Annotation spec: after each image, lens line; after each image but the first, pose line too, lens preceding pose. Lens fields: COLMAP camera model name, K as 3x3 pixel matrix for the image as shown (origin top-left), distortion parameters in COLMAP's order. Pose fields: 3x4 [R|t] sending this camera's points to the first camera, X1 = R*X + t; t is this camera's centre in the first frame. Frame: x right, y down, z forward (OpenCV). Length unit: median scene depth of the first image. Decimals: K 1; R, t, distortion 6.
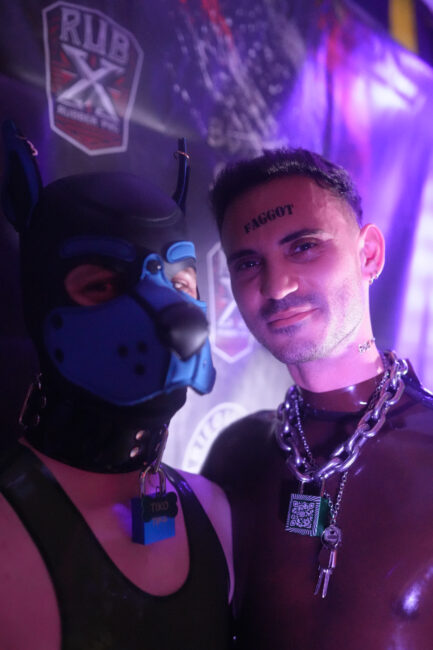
lens RADIAL K [[631.2, 0, 218.4], [0, 631.2, 325.4], [0, 0, 1]] dist [-0.046522, 0.000000]
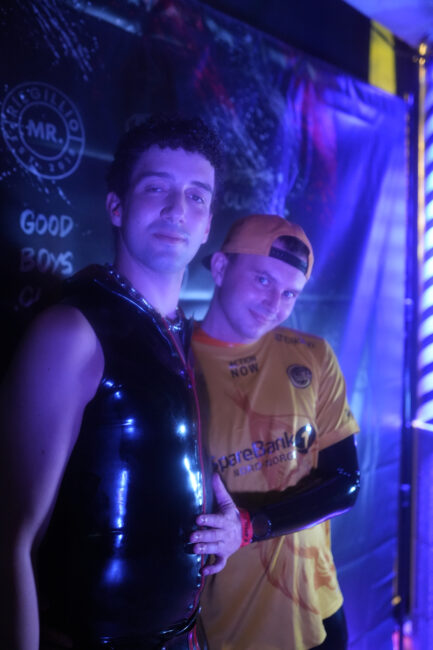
lens RADIAL K [[631.2, 0, 206.8], [0, 631.2, 323.5], [0, 0, 1]] dist [-0.046522, 0.000000]
pose [[0.997353, -0.013298, -0.071479, 0.057630], [0.018752, 0.996917, 0.076188, -0.037590], [0.070246, -0.077327, 0.994528, -0.633928]]
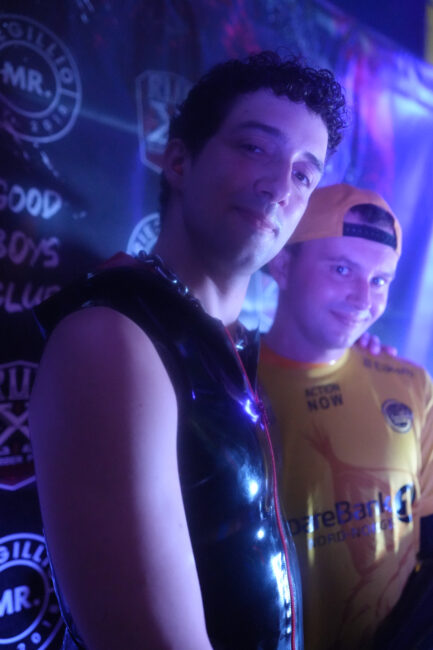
lens RADIAL K [[631.2, 0, 209.3], [0, 631.2, 319.0], [0, 0, 1]] dist [-0.046522, 0.000000]
pose [[0.993705, -0.004057, -0.111959, 0.032314], [0.006278, 0.999790, 0.019493, 0.014129], [0.111856, -0.020074, 0.993522, -0.314196]]
